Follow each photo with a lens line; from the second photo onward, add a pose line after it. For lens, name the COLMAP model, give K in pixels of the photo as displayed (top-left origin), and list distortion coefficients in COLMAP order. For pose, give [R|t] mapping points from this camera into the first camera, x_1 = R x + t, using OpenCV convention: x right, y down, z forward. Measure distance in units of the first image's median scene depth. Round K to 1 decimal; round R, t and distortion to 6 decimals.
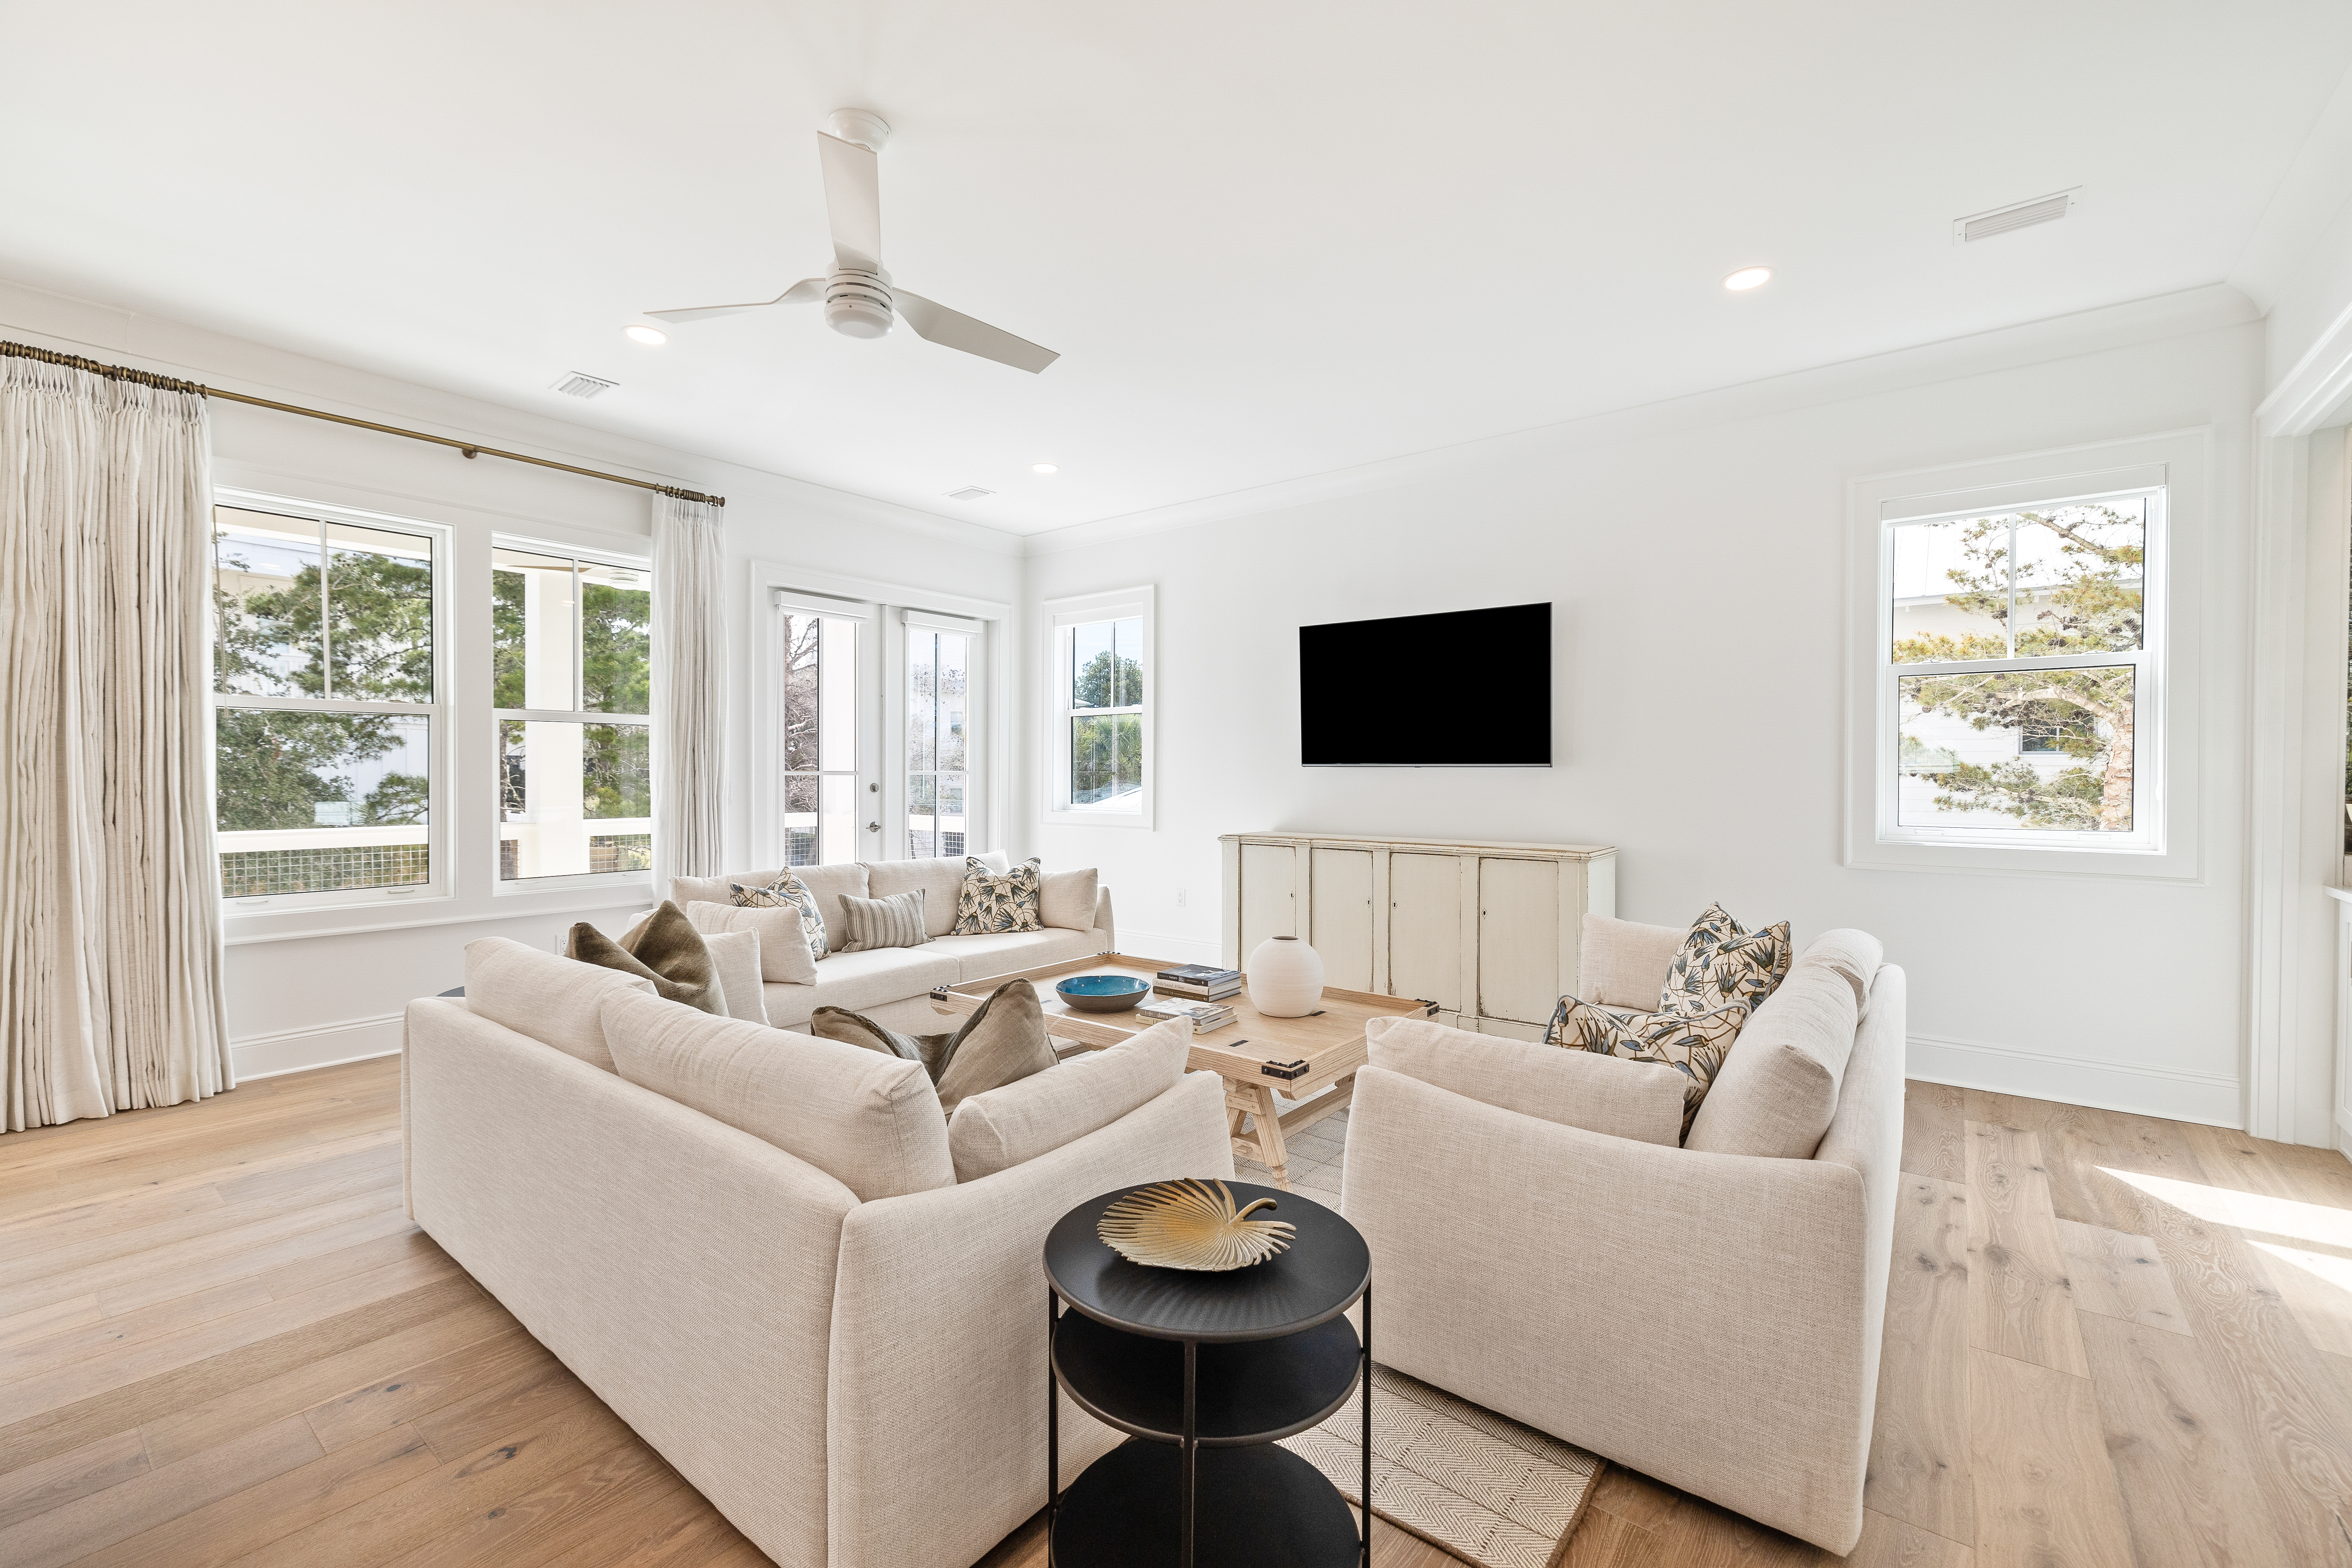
lens RADIAL K [[983.3, 0, 1176.5], [0, 983.3, 780.5], [0, 0, 1]] dist [-0.001301, -0.000127]
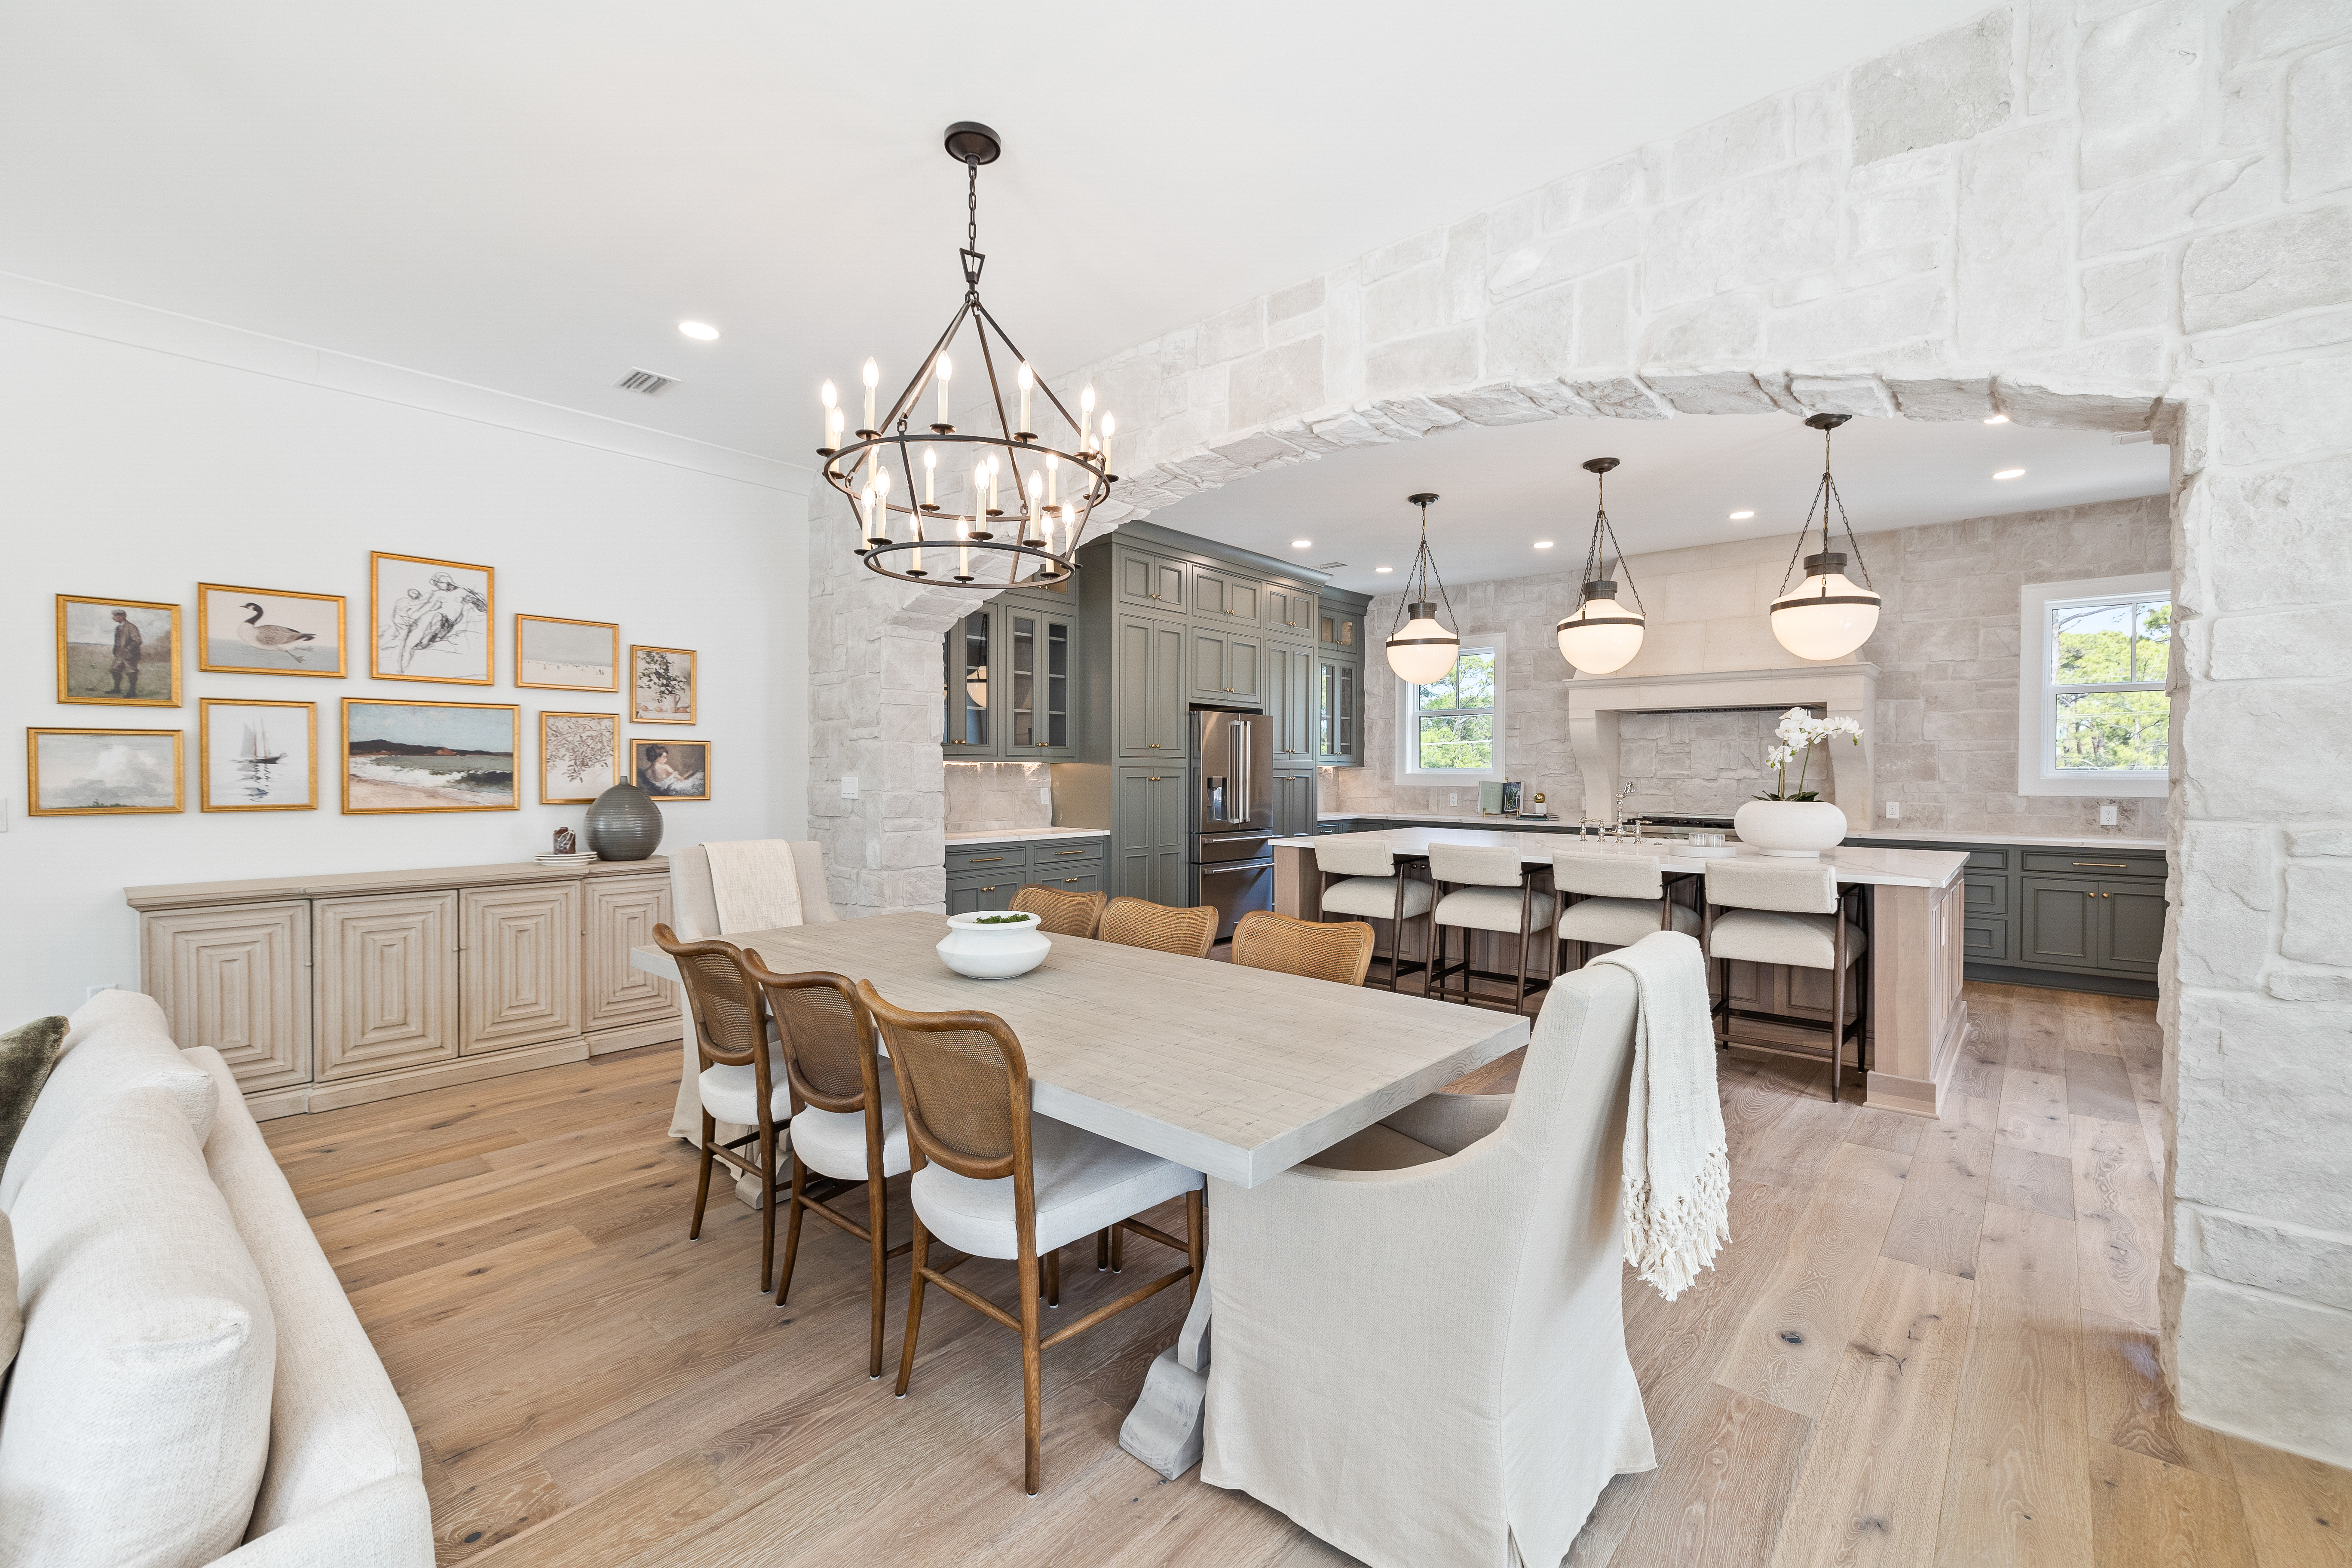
lens RADIAL K [[983.3, 0, 1174.5], [0, 983.3, 784.2], [0, 0, 1]] dist [-0.001301, -0.000127]
pose [[-0.998400, -0.007575, 0.056041, -0.596450], [-0.006283, 0.999711, 0.023197, -0.013269], [-0.056201, 0.022808, -0.998159, 0.742427]]
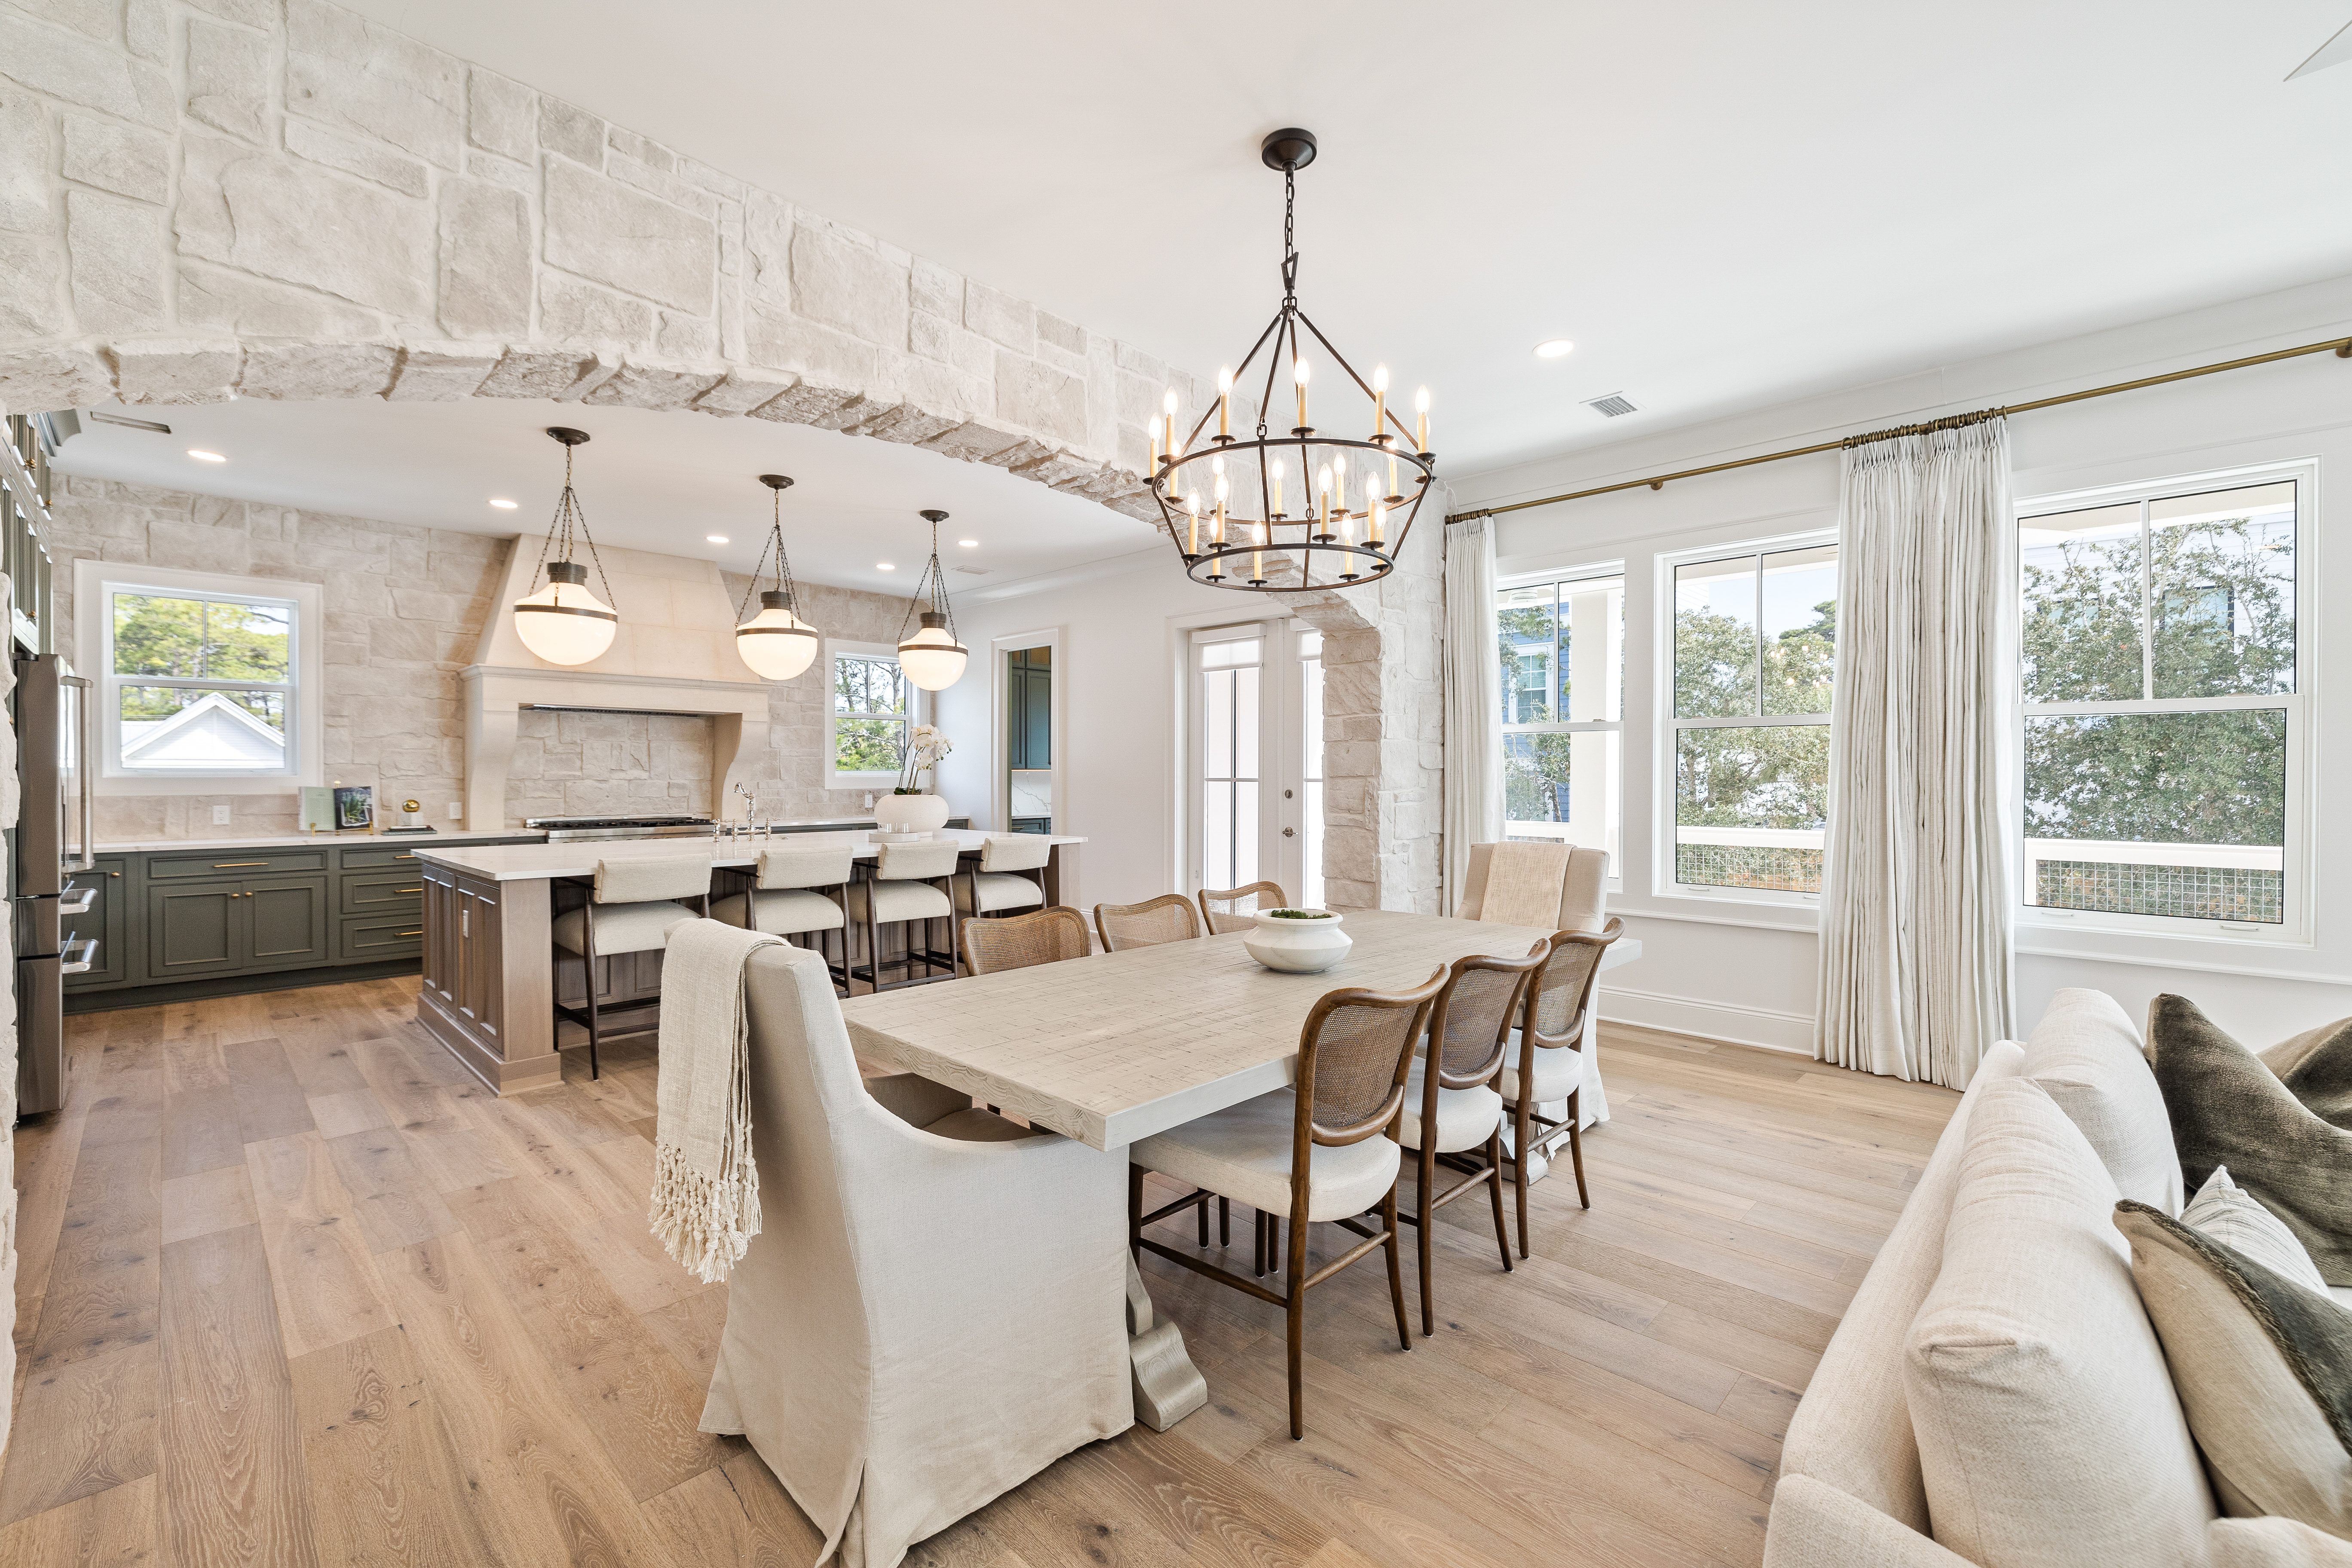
lens RADIAL K [[983.3, 0, 1173.5], [0, 983.3, 781.9], [0, 0, 1]] dist [-0.001301, -0.000127]
pose [[-0.103075, 0.004382, -0.994664, 0.102839], [-0.009202, 0.999943, 0.005359, -0.004214], [0.994631, 0.009706, -0.103029, 0.193212]]
